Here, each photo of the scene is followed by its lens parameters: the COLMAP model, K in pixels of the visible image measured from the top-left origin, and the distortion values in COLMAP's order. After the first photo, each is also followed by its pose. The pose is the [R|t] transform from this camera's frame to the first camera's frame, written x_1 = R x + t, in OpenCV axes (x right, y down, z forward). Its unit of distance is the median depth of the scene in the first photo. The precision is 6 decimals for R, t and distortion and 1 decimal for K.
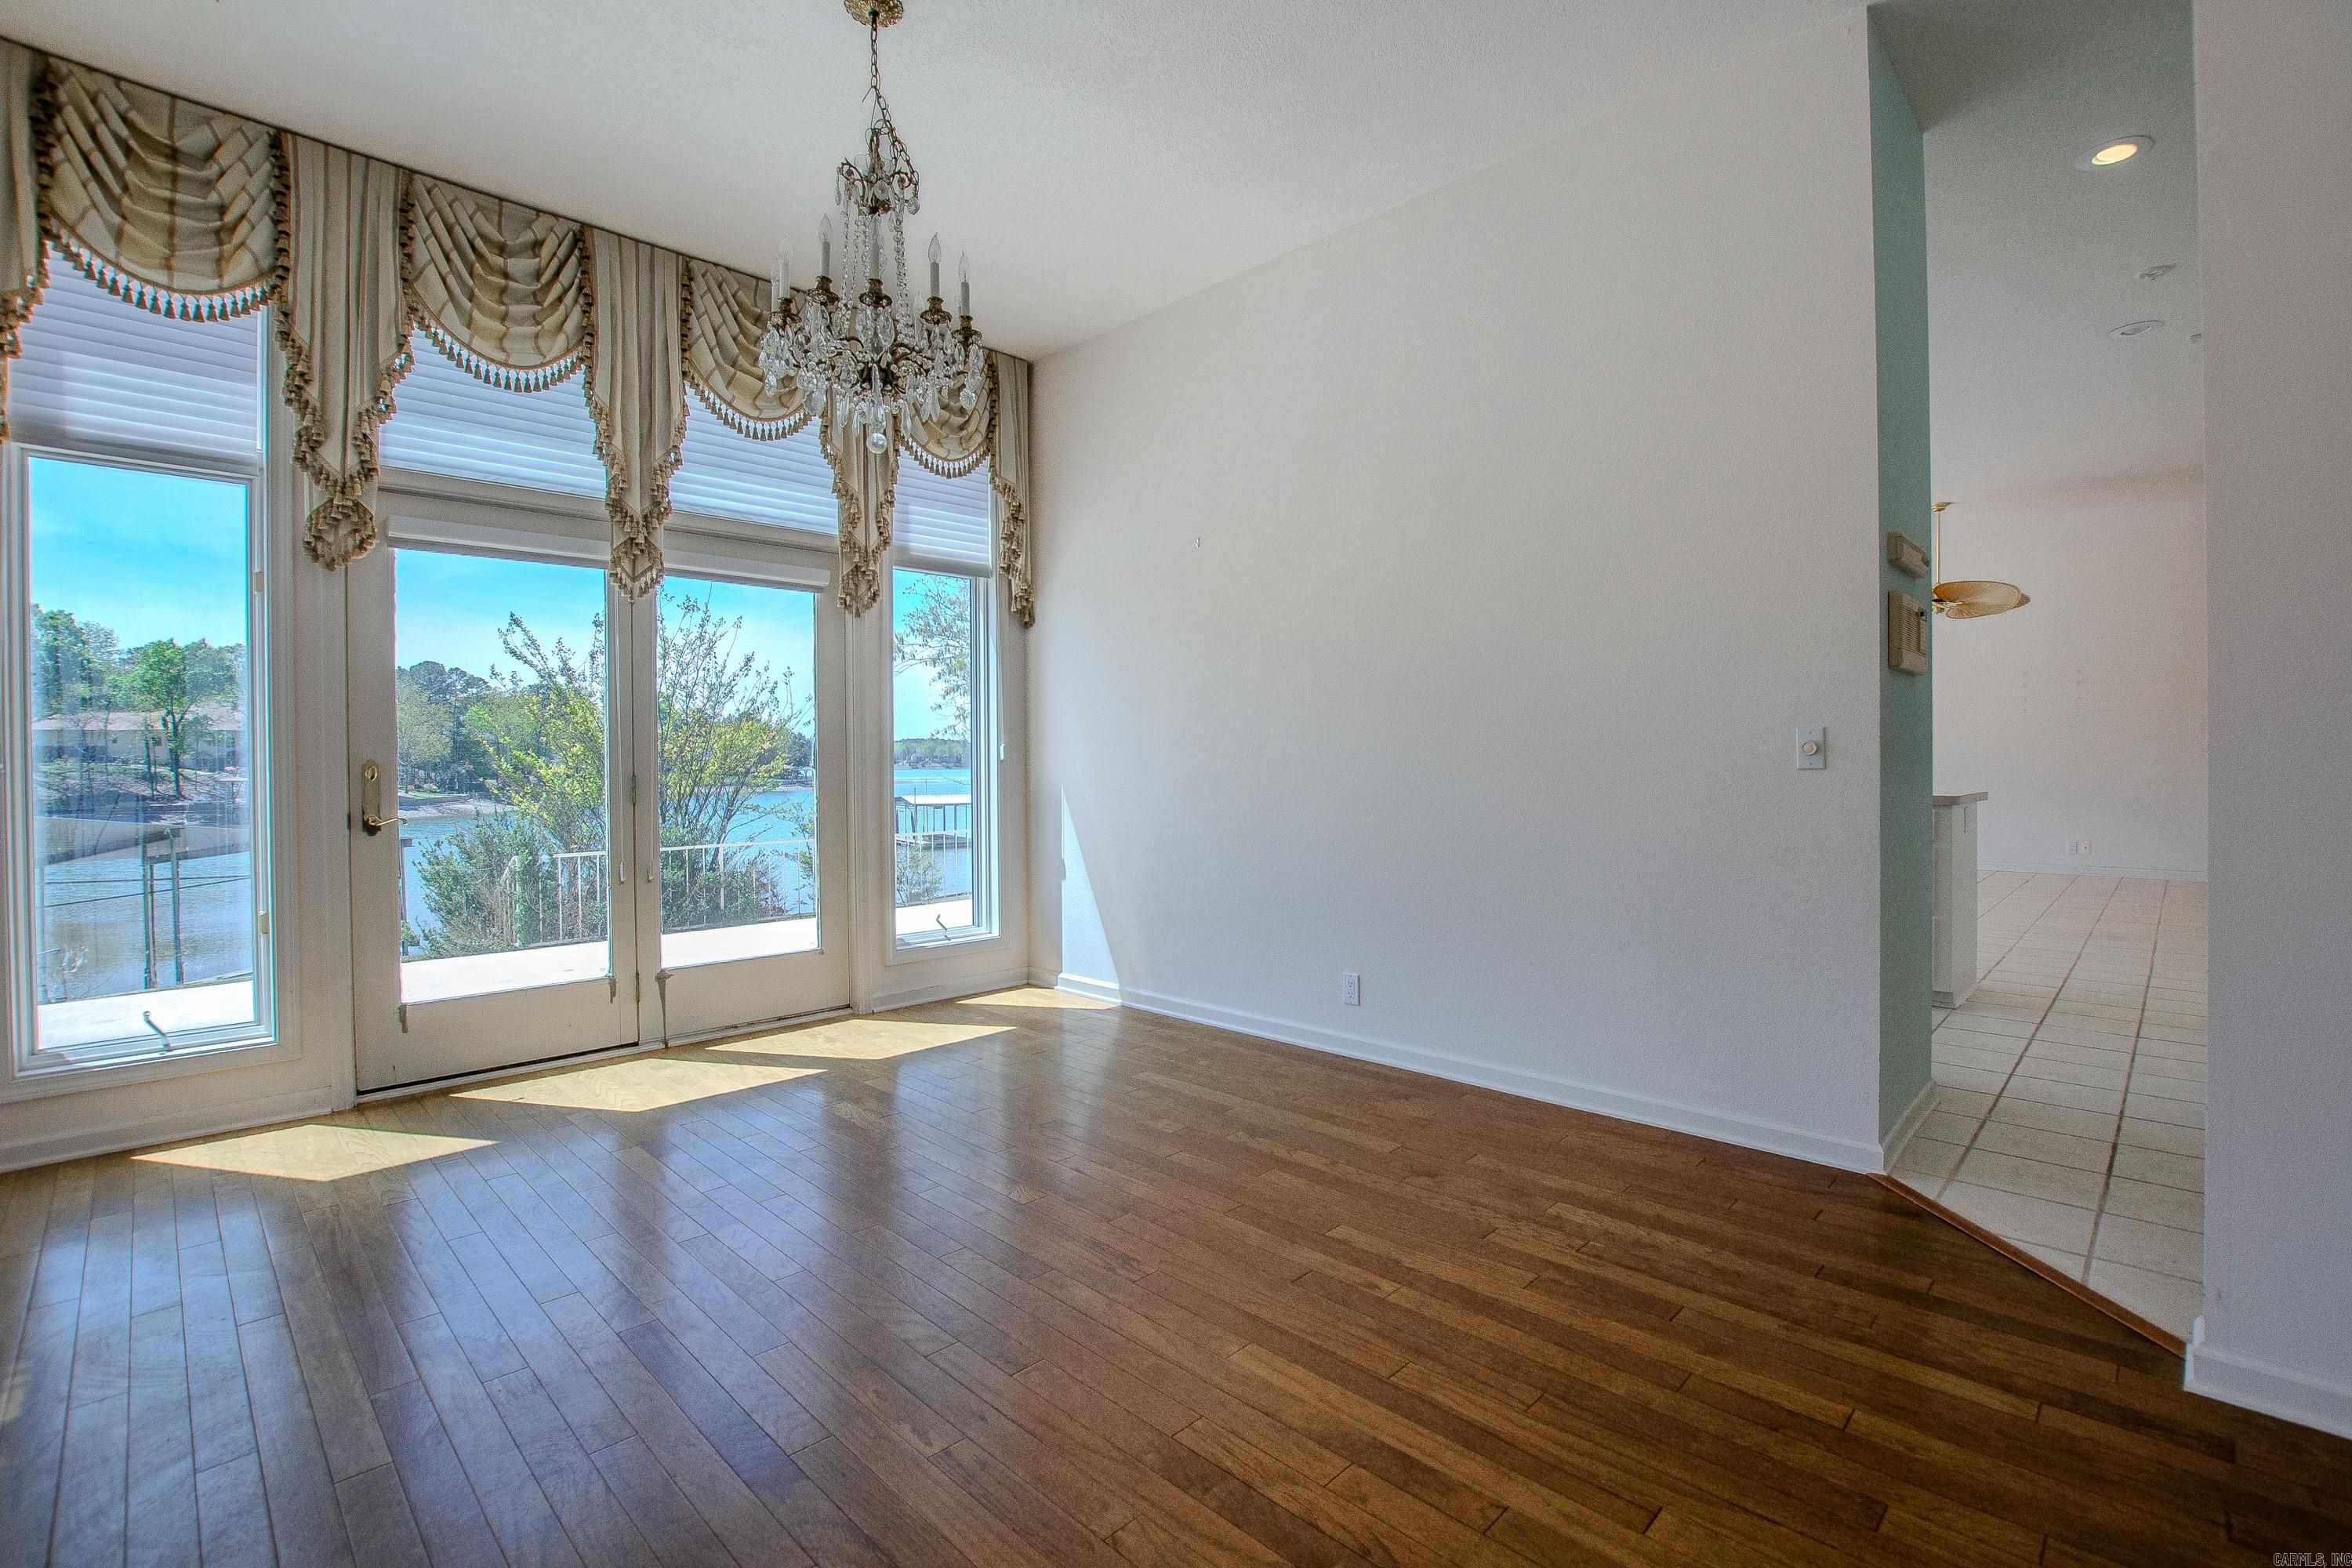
lens RADIAL K [[1043.7, 0, 1180.8], [0, 1043.7, 775.3], [0, 0, 1]] dist [-0.000222, -0.000308]
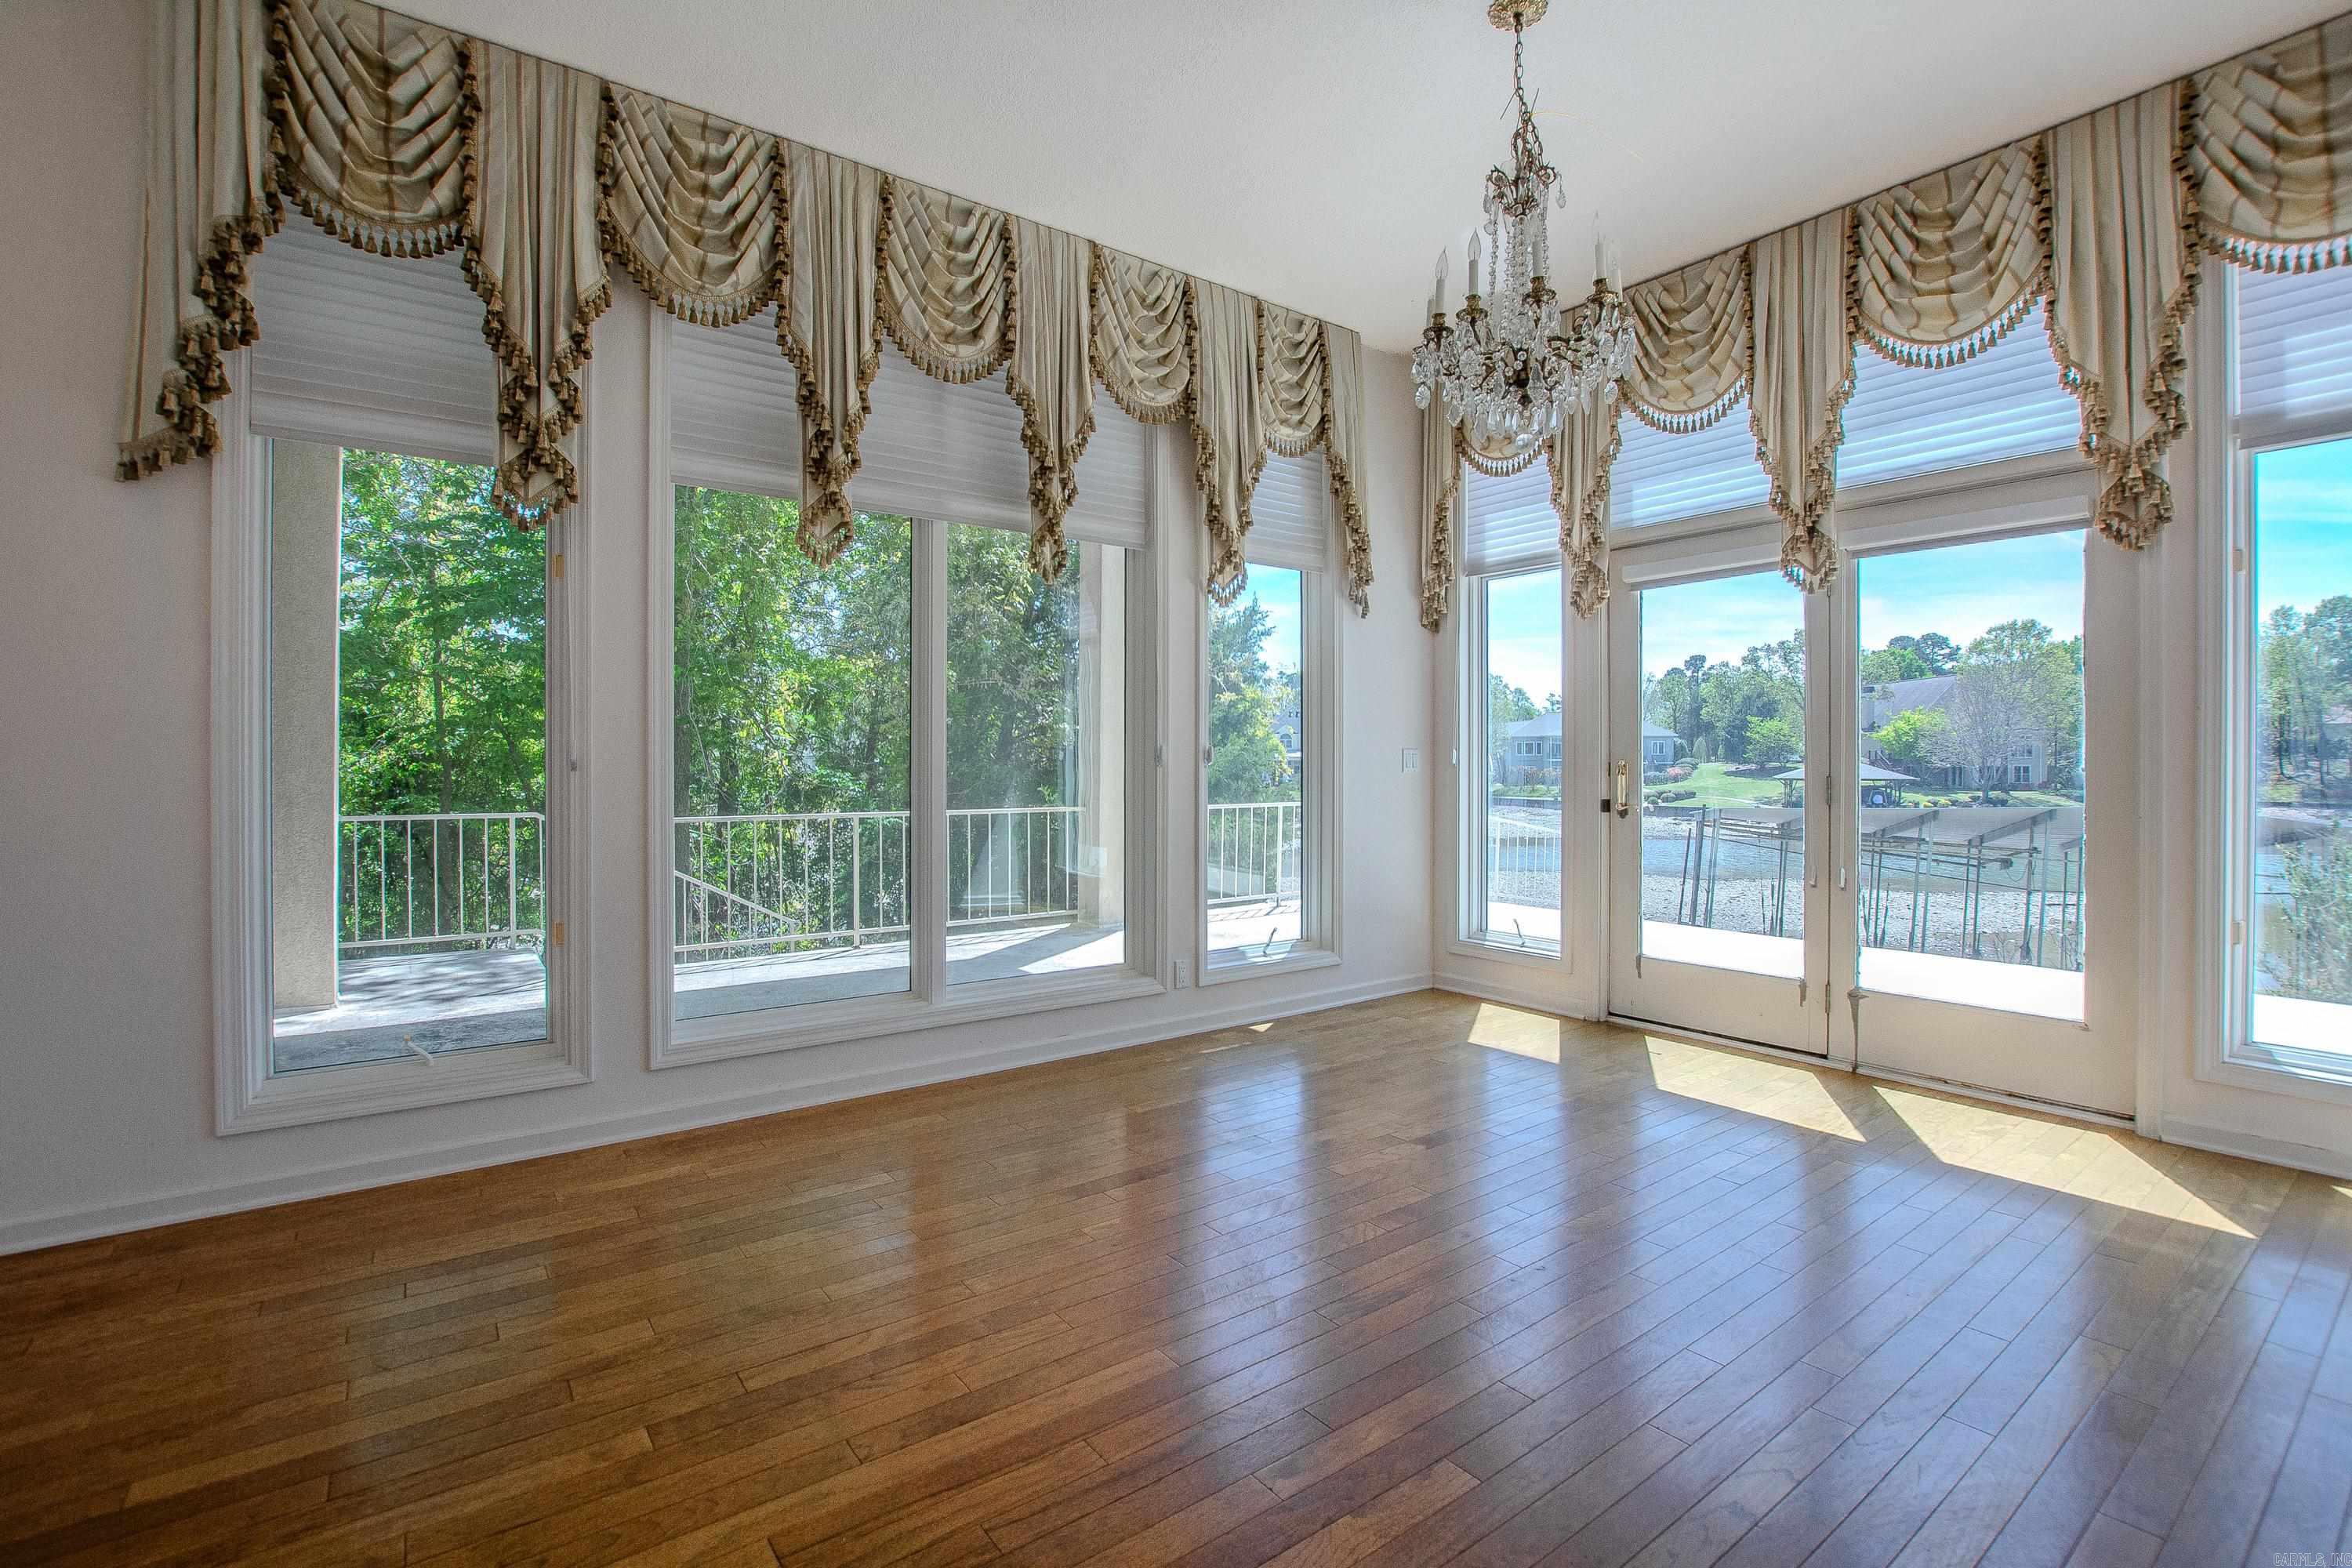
lens RADIAL K [[1030.0, 0, 1184.2], [0, 1030.0, 778.6], [0, 0, 1]] dist [0.012326, -0.000135]
pose [[-0.064493, 0.024806, -0.997610, 0.476382], [-0.008419, 0.999642, 0.025401, -0.017189], [0.997883, 0.010037, -0.064261, 0.491452]]
